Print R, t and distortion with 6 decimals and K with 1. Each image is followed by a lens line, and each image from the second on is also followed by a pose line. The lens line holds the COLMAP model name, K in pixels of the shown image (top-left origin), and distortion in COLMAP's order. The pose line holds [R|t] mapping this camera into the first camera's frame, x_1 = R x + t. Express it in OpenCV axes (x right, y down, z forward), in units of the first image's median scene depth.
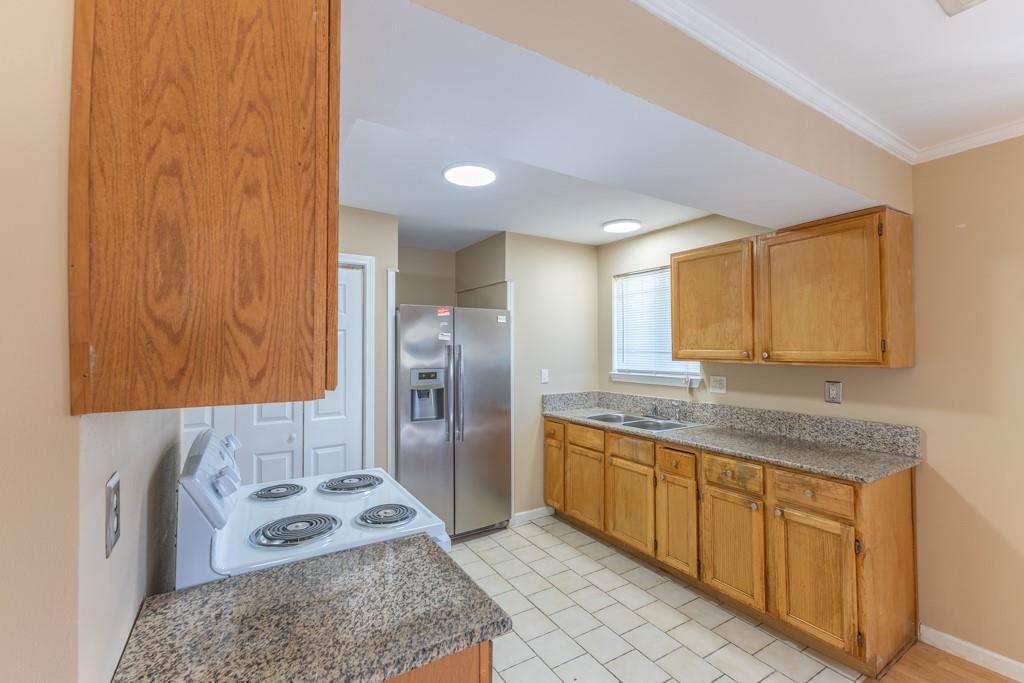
lens RADIAL K [[438.7, 0, 512.6], [0, 438.7, 339.5], [0, 0, 1]] dist [0.011925, -0.003135]
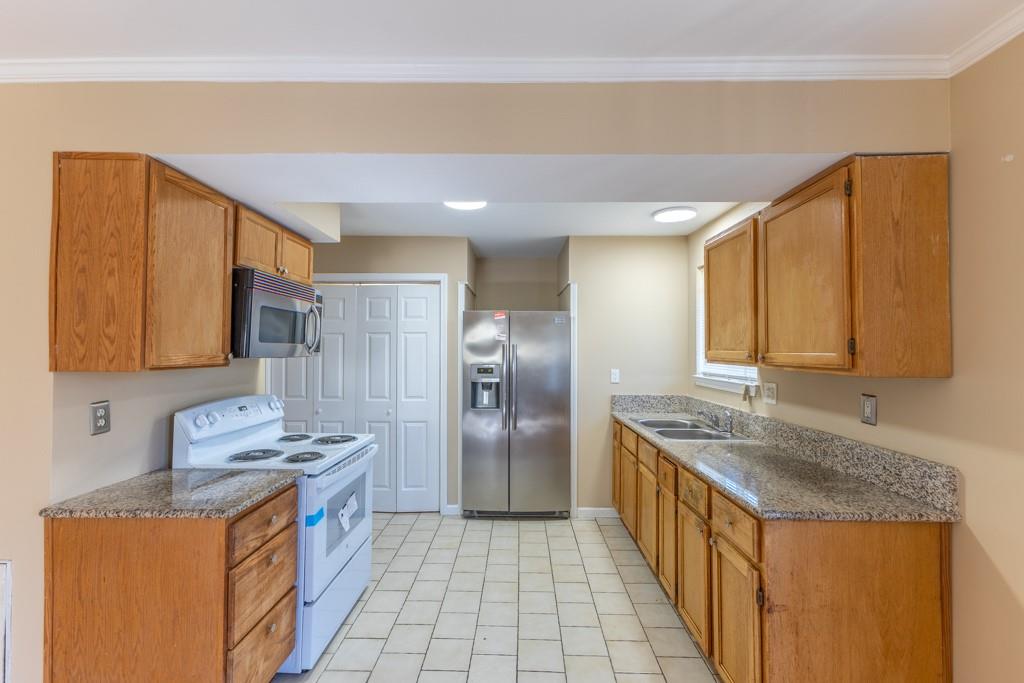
lens RADIAL K [[438.7, 0, 512.6], [0, 438.7, 339.5], [0, 0, 1]] dist [0.011925, -0.003135]
pose [[0.841921, -0.005114, -0.539576, 0.557670], [0.005927, 0.999982, -0.000230, -0.000125], [0.539568, -0.003004, 0.841937, 0.058229]]
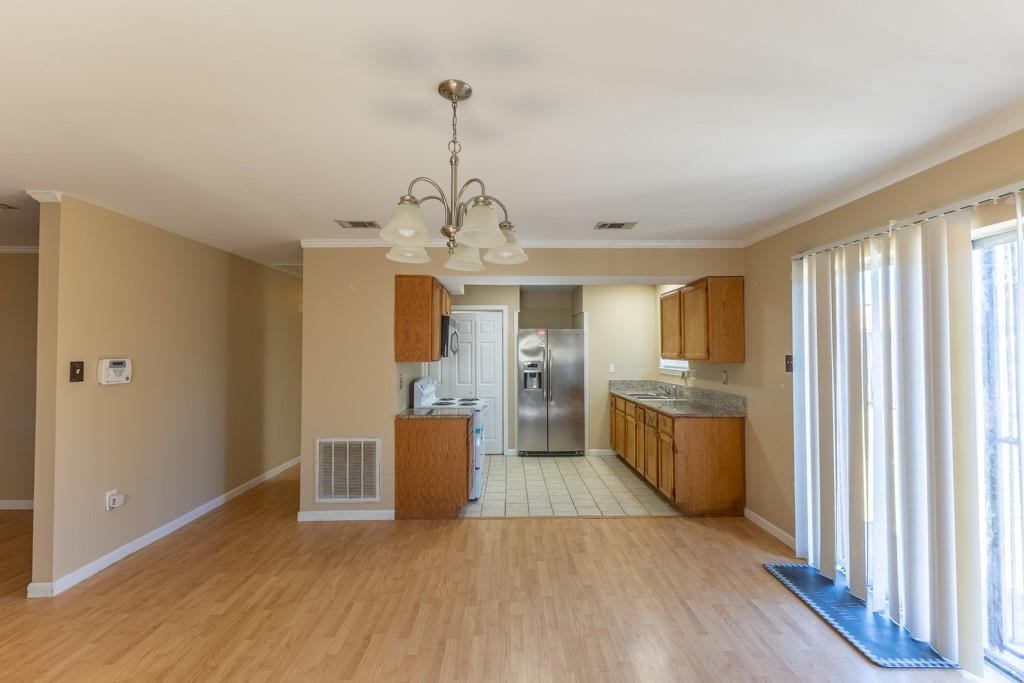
lens RADIAL K [[438.7, 0, 512.6], [0, 438.7, 339.5], [0, 0, 1]] dist [0.011925, -0.003135]
pose [[0.857624, -0.011582, -0.514147, 0.799107], [0.009408, 0.999932, -0.006830, -0.021165], [0.514191, 0.001021, 0.857675, -0.765447]]
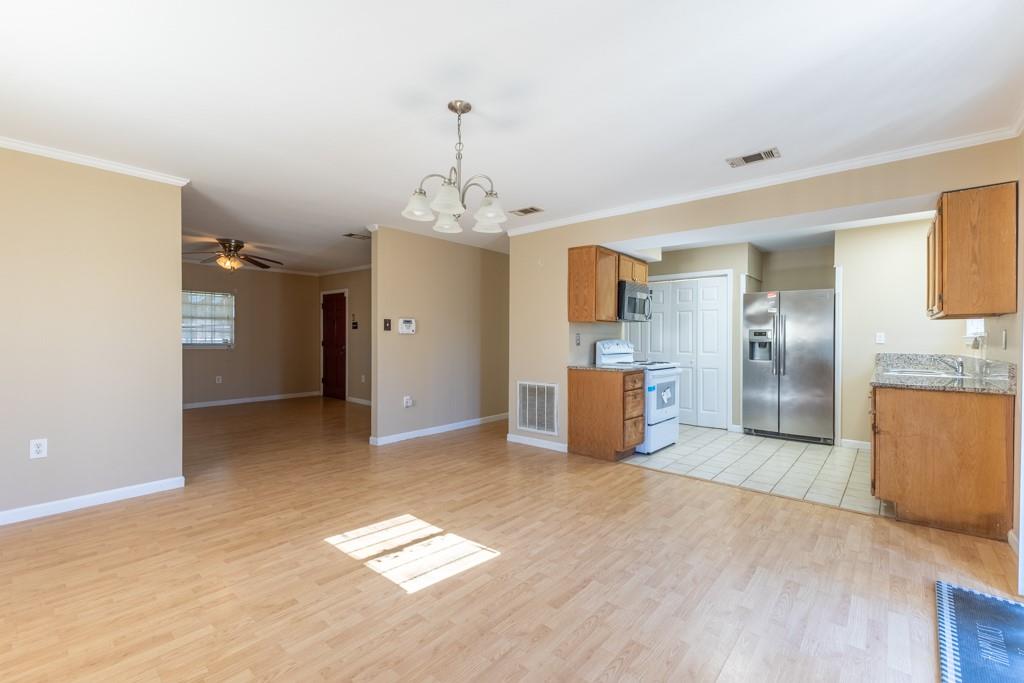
lens RADIAL K [[438.7, 0, 512.6], [0, 438.7, 339.5], [0, 0, 1]] dist [0.011925, -0.003135]
pose [[0.303631, 0.007782, -0.952758, 1.263597], [0.013950, 0.999823, 0.012612, 0.077267], [0.952687, -0.017121, 0.303469, -0.474514]]
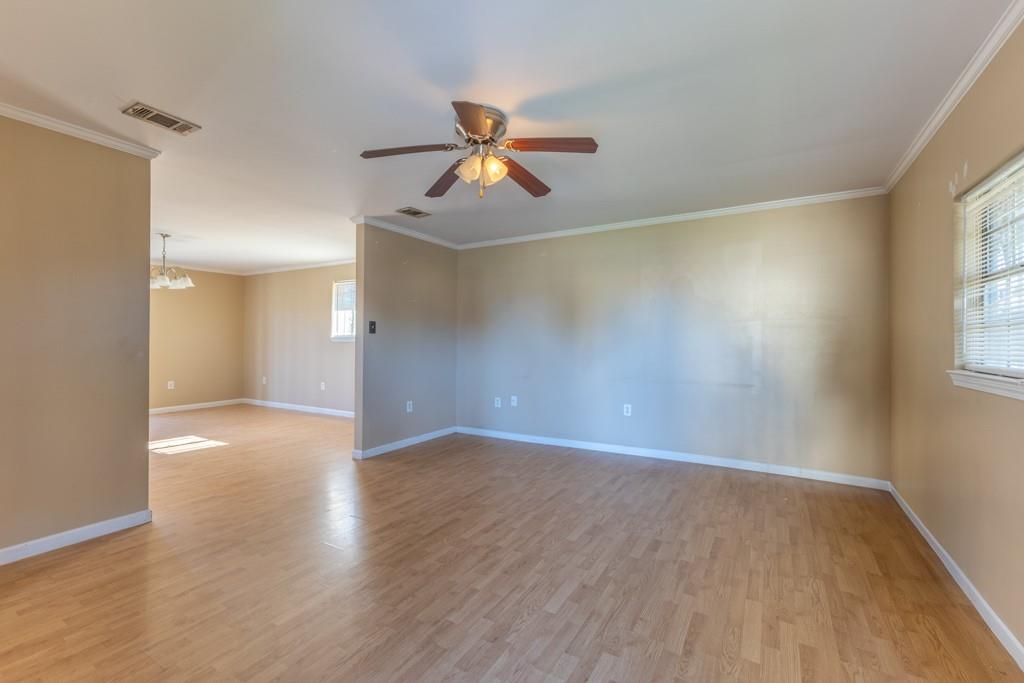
lens RADIAL K [[438.7, 0, 512.6], [0, 438.7, 339.5], [0, 0, 1]] dist [0.011925, -0.003135]
pose [[-0.466337, 0.002977, 0.884602, -1.846405], [-0.020221, 0.999697, -0.014024, 0.078474], [-0.884376, -0.024427, -0.466136, -0.745411]]
